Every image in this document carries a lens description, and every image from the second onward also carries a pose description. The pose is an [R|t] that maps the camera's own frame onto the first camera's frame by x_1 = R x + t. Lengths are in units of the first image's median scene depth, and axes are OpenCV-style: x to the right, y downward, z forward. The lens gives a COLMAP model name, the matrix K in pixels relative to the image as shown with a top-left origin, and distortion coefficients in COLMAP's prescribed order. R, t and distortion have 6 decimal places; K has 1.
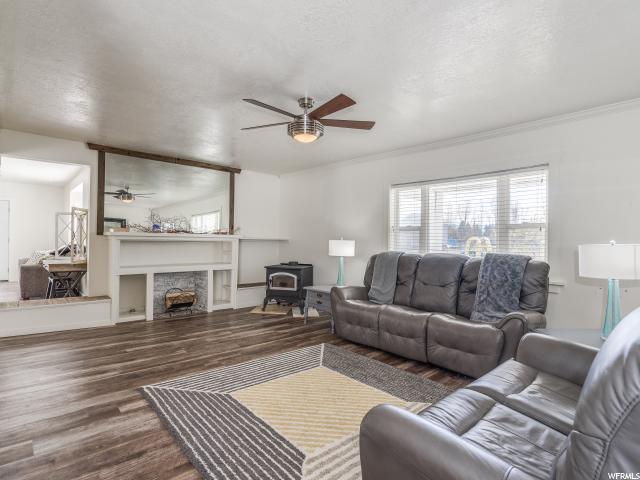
lens RADIAL K [[327.6, 0, 320.0], [0, 327.6, 240.0], [0, 0, 1]] dist [0.000106, 0.000025]
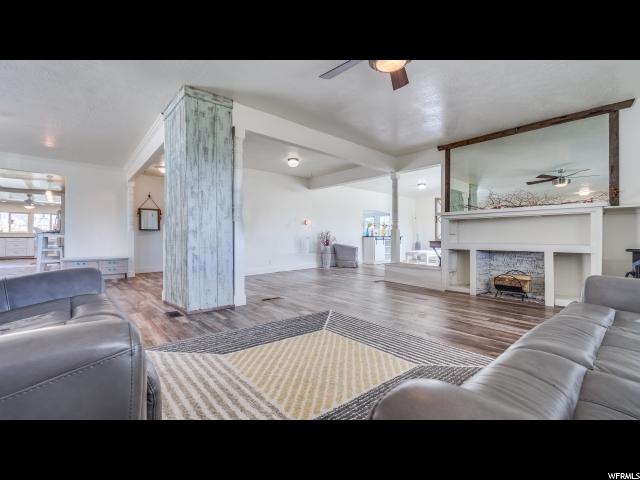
lens RADIAL K [[290.3, 0, 320.0], [0, 290.3, 240.0], [0, 0, 1]] dist [-0.021183, 0.000019]
pose [[-0.026229, -0.015890, -0.999530, 0.416907], [0.000607, 0.999873, -0.015912, 0.085601], [0.999656, -0.001024, -0.026216, 0.539791]]
